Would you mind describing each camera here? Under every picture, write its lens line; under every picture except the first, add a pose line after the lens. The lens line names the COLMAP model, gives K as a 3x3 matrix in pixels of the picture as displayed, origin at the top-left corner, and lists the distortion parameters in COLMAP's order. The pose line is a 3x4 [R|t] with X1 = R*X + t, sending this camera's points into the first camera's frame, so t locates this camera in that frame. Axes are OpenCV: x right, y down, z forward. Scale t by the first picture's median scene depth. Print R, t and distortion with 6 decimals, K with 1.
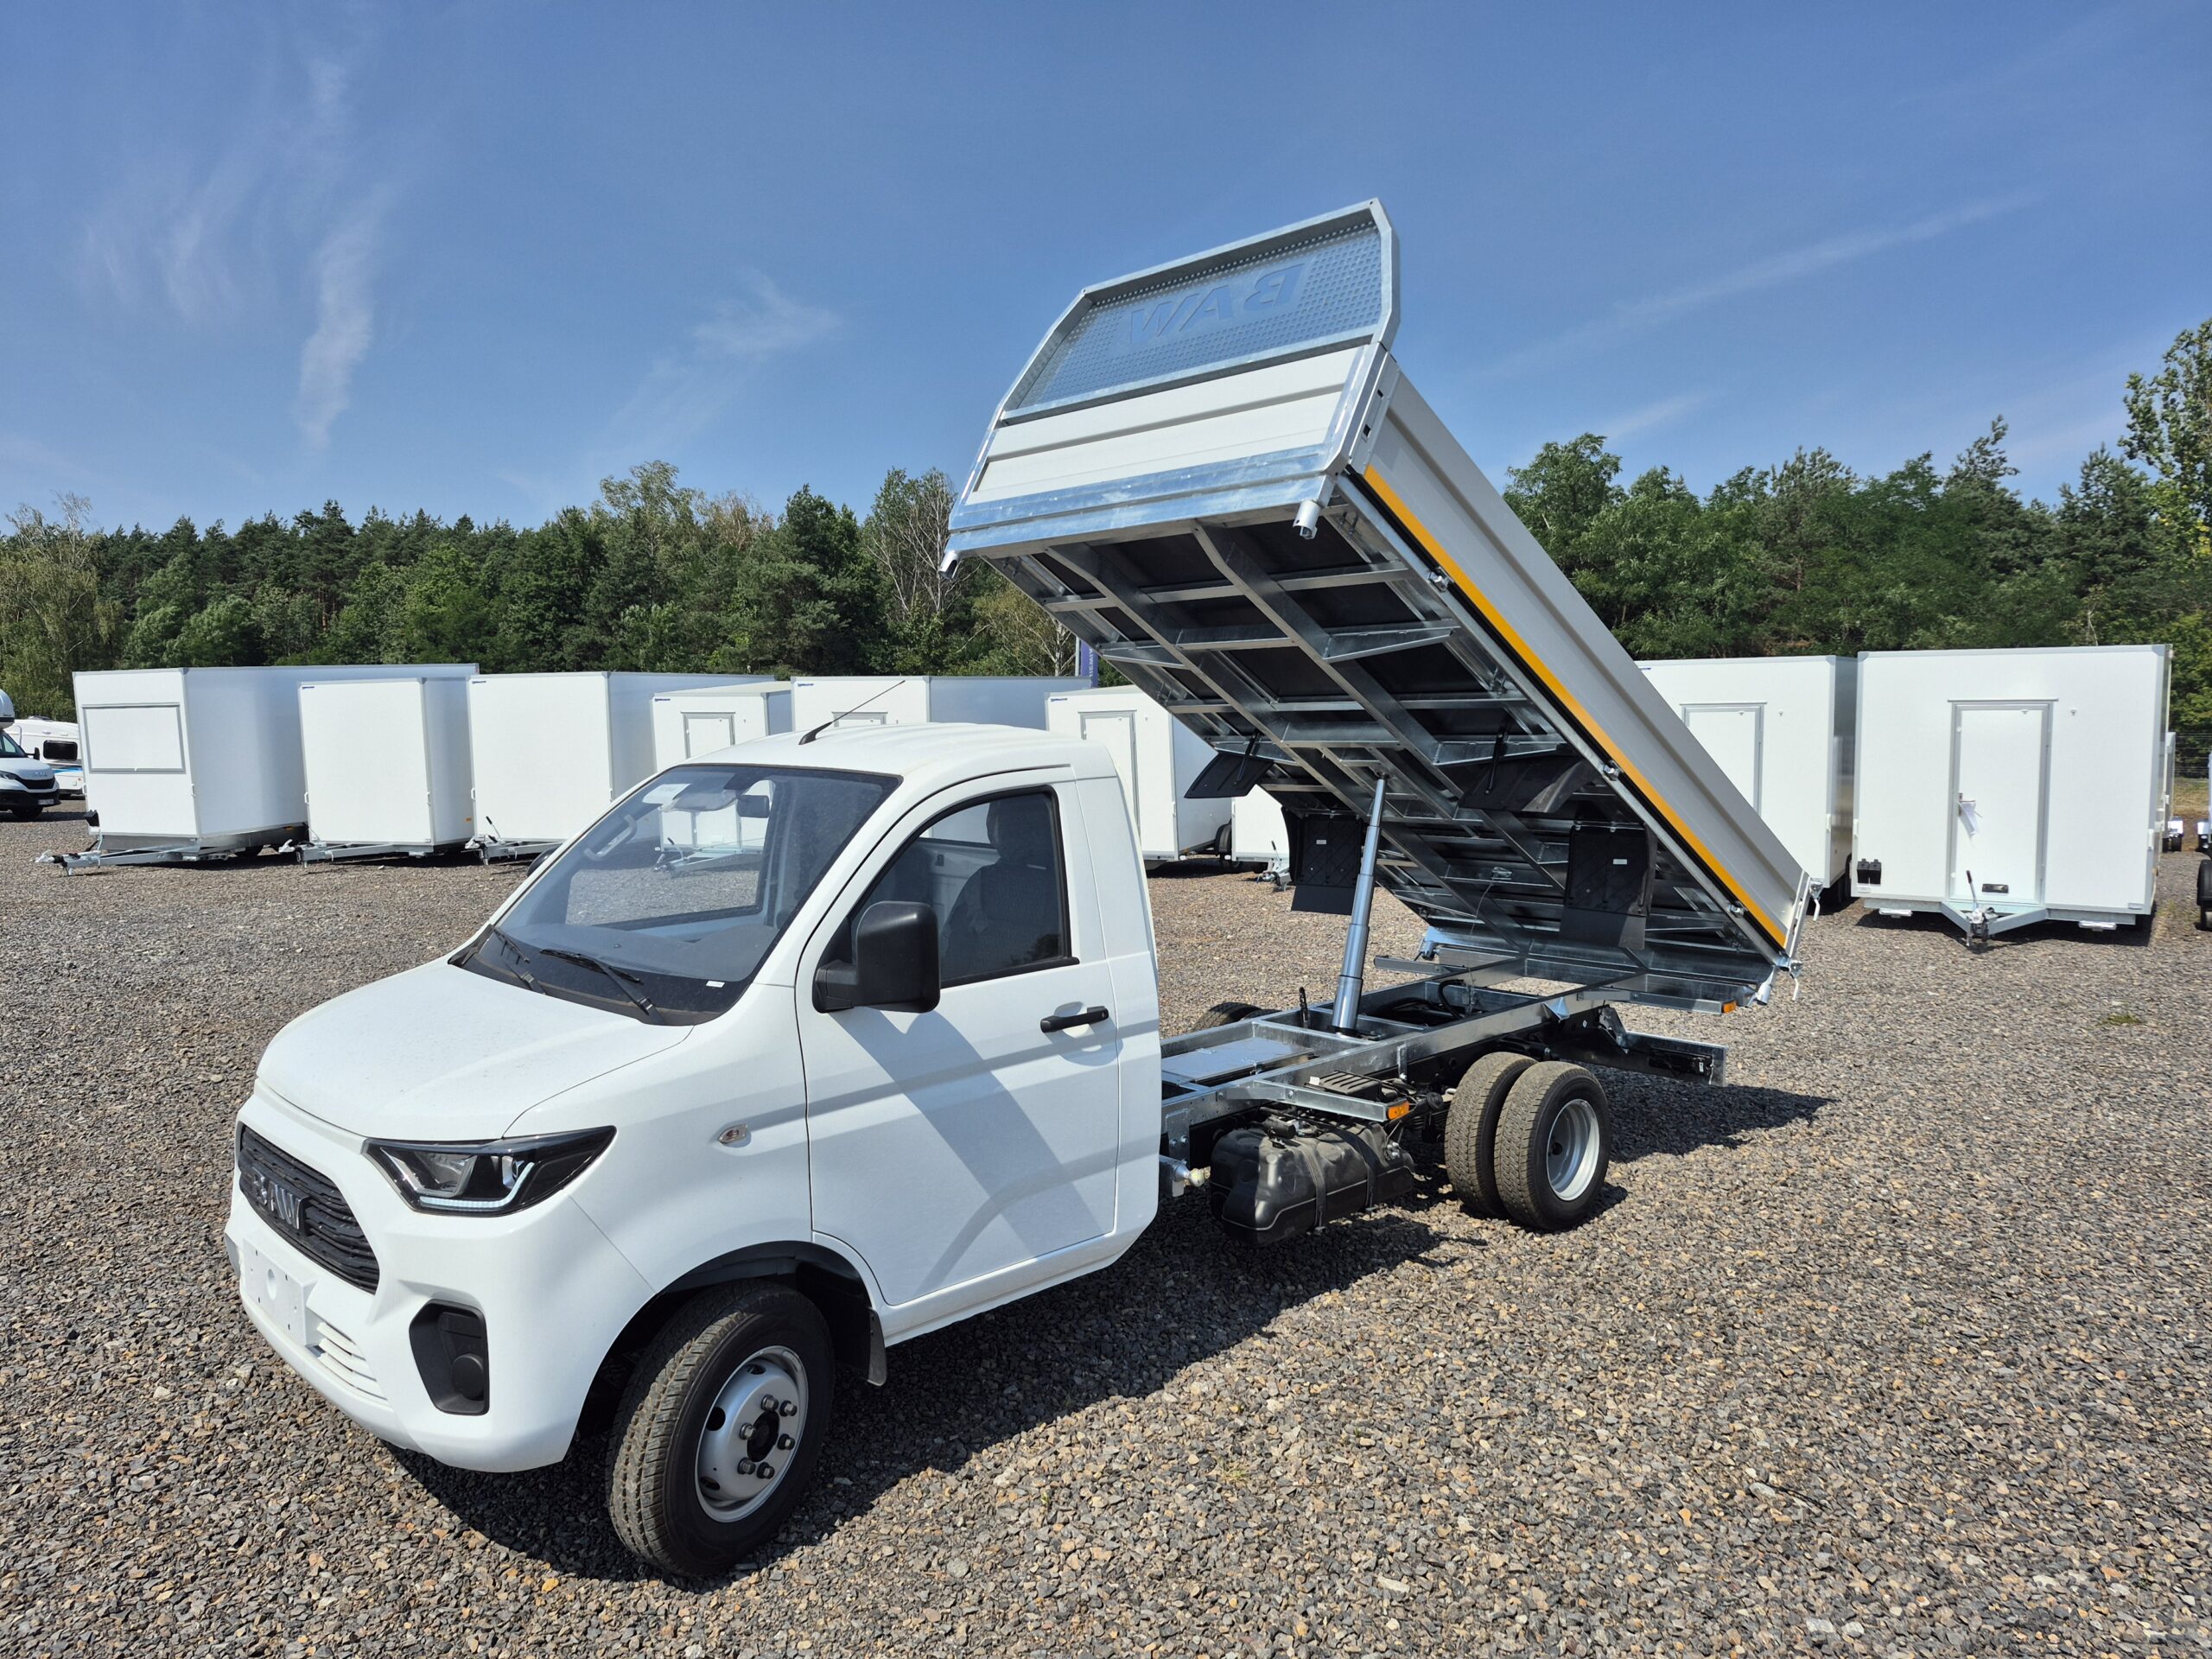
lens RADIAL K [[1529.1, 0, 1100.4], [0, 1529.1, 820.2], [0, 0, 1]] dist [0.043327, -0.034052]
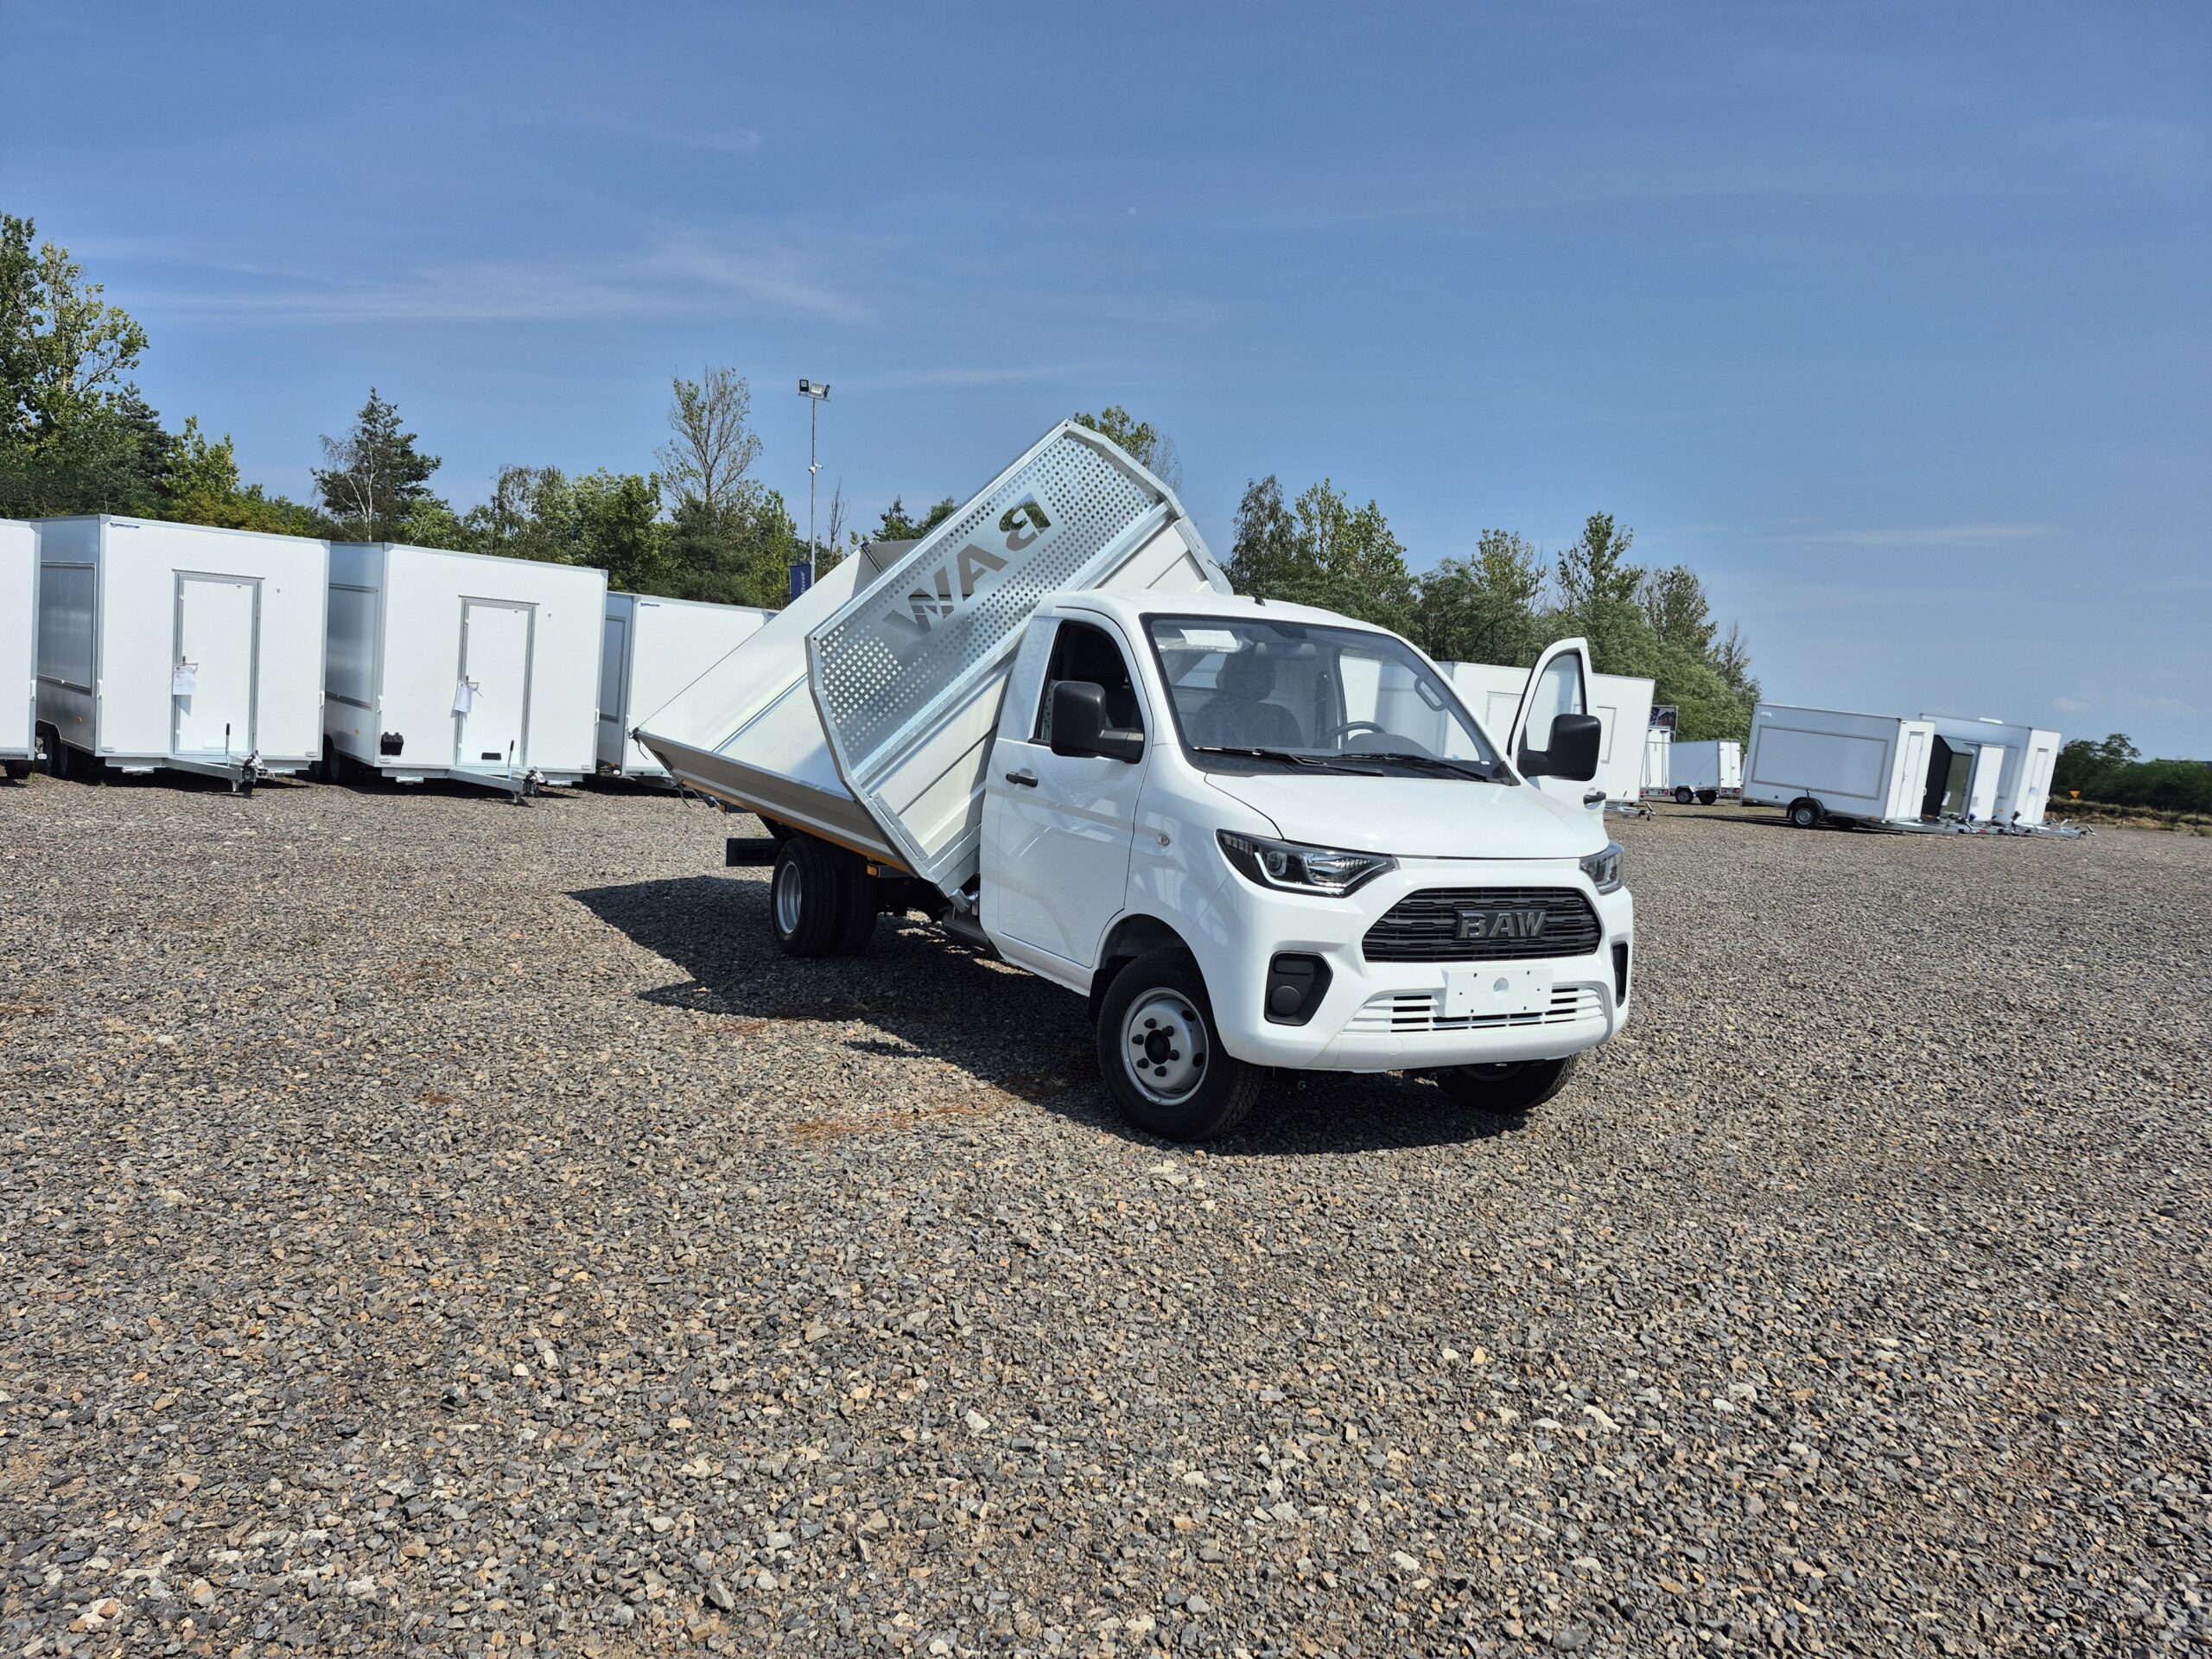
lens RADIAL K [[1480.7, 0, 1106.0], [0, 1480.7, 829.5], [0, 0, 1]] dist [0.096329, -0.065100]
pose [[0.230020, -0.065869, 0.970954, -1.239332], [-0.005665, 0.997599, 0.069019, 0.047098], [-0.973169, -0.021376, 0.229095, 0.682334]]
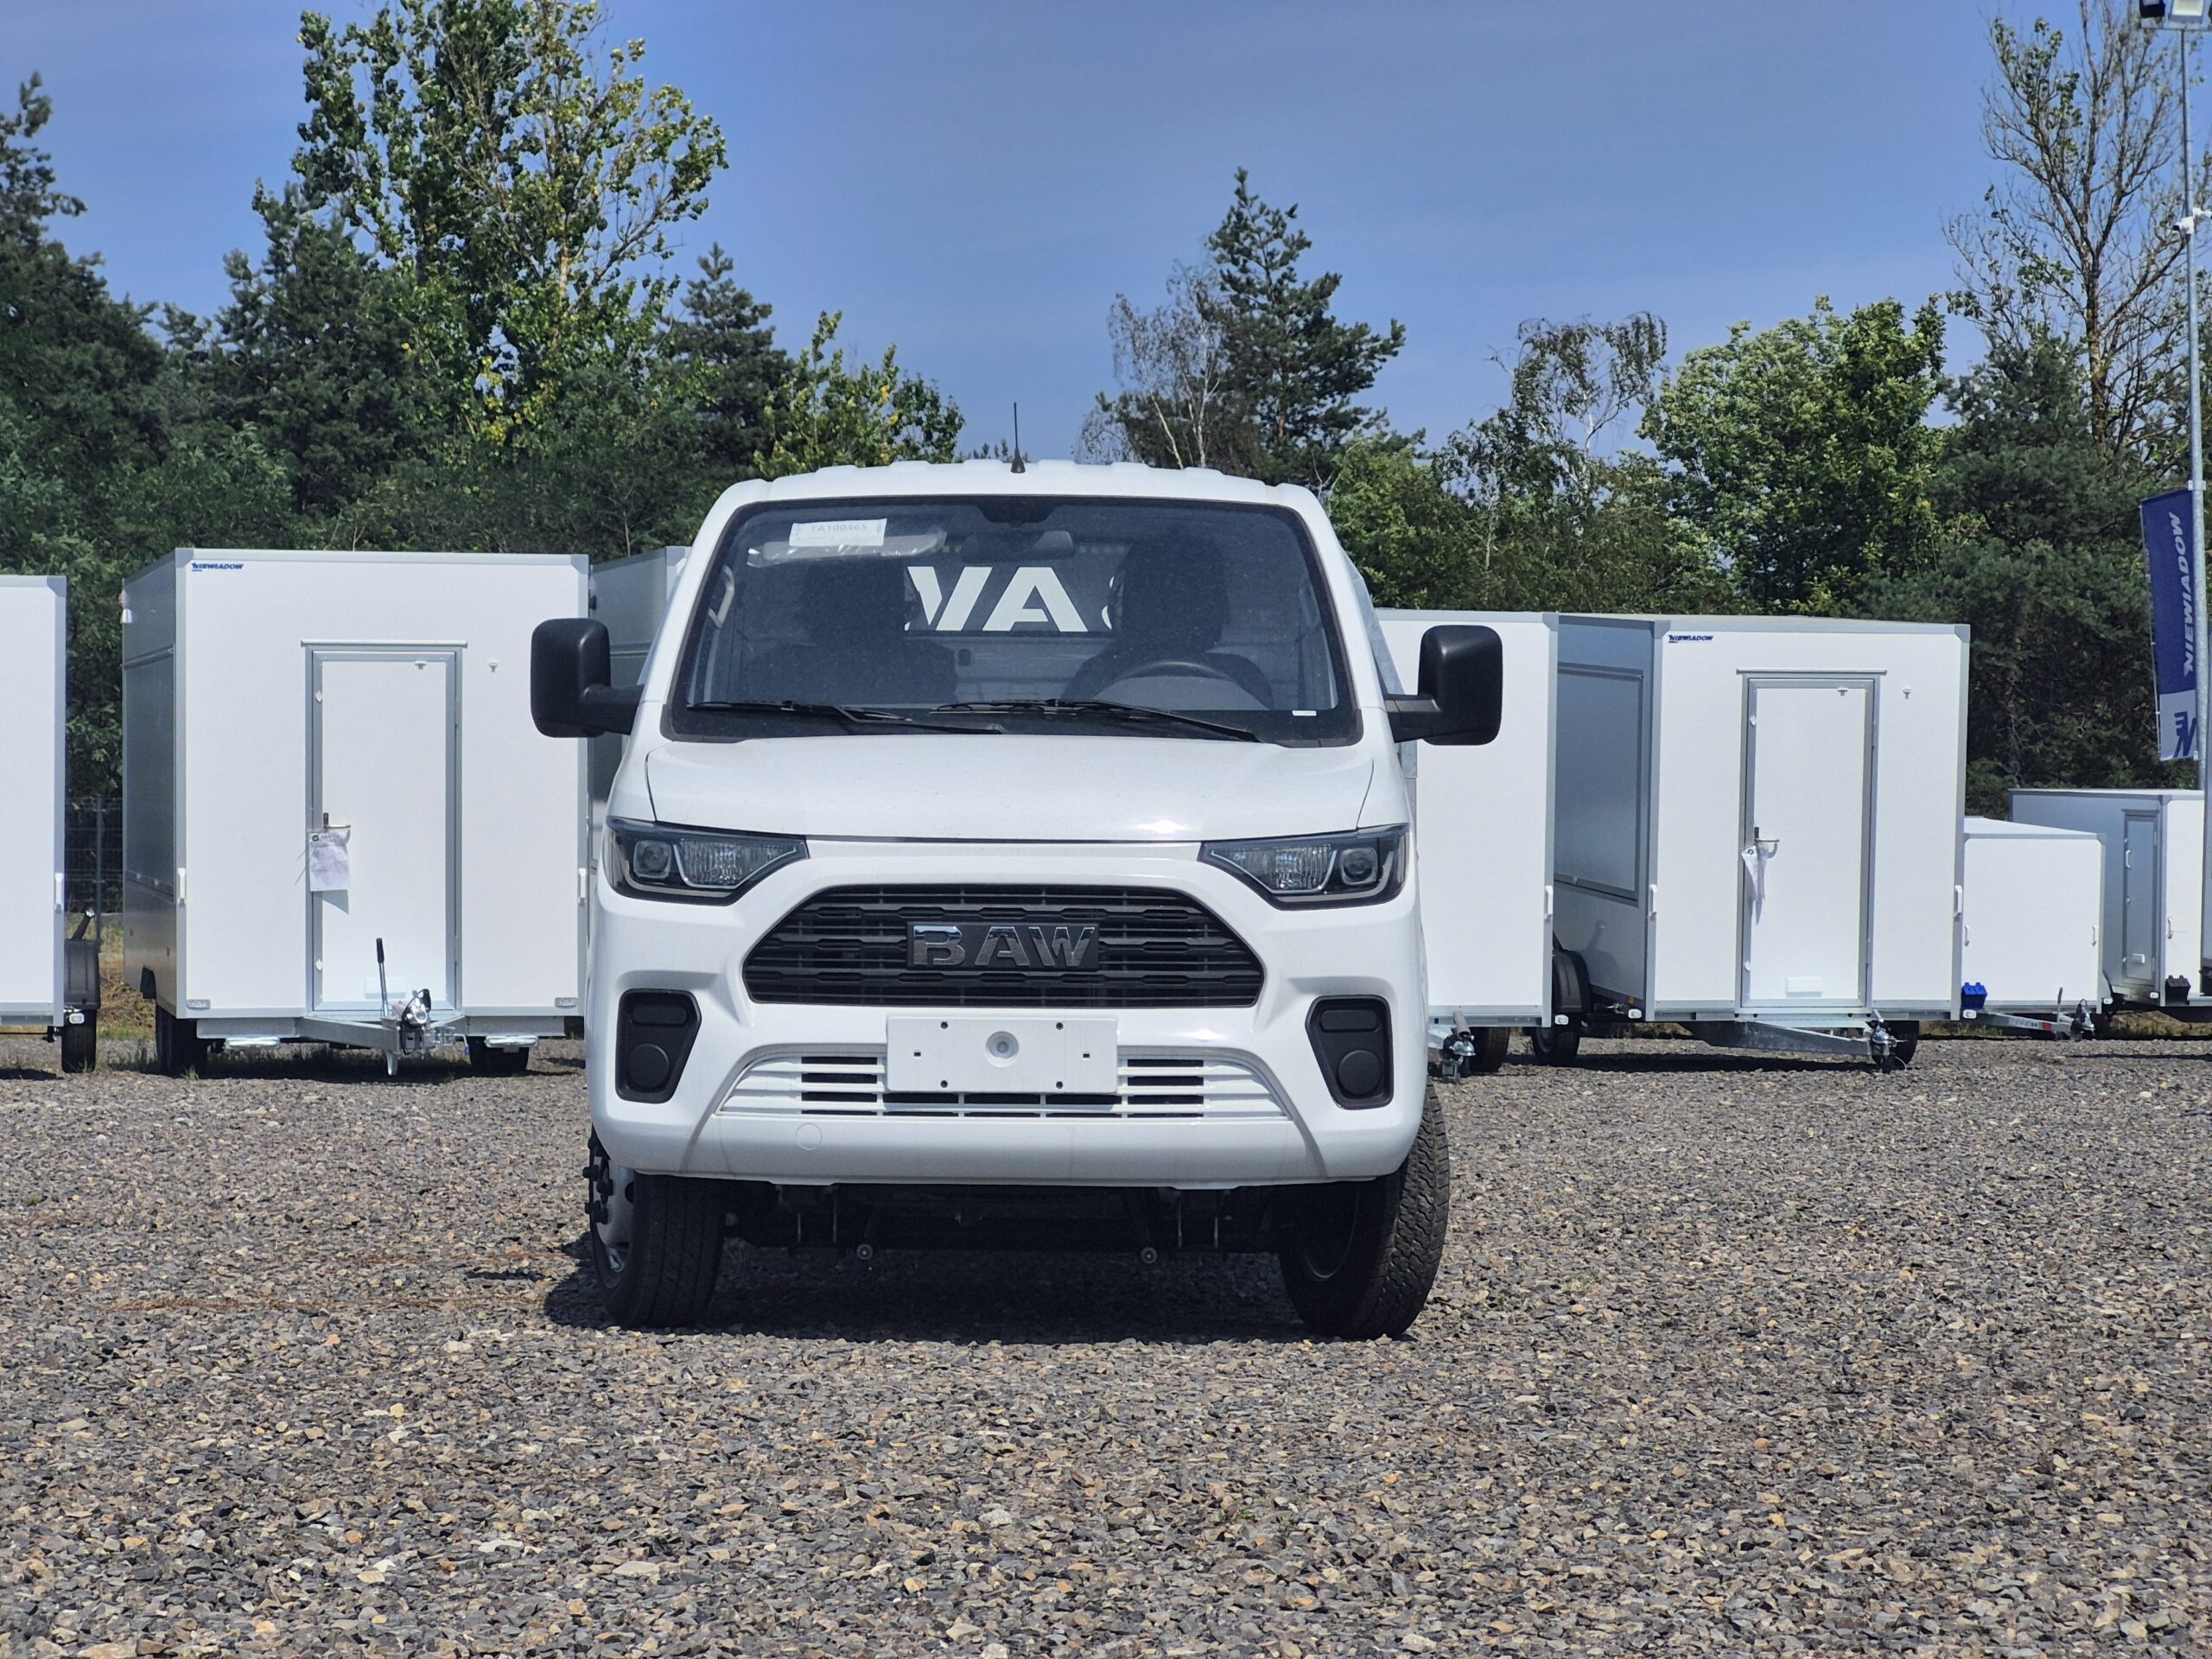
lens RADIAL K [[4713.4, 0, 969.9], [0, 4713.4, 828.1], [0, 0, 1]] dist [0.000653, -0.270935]
pose [[0.709774, 0.011238, 0.704340, -1.545229], [0.037948, 0.997811, -0.054161, 0.209587], [-0.703407, 0.065171, 0.707794, -0.531097]]
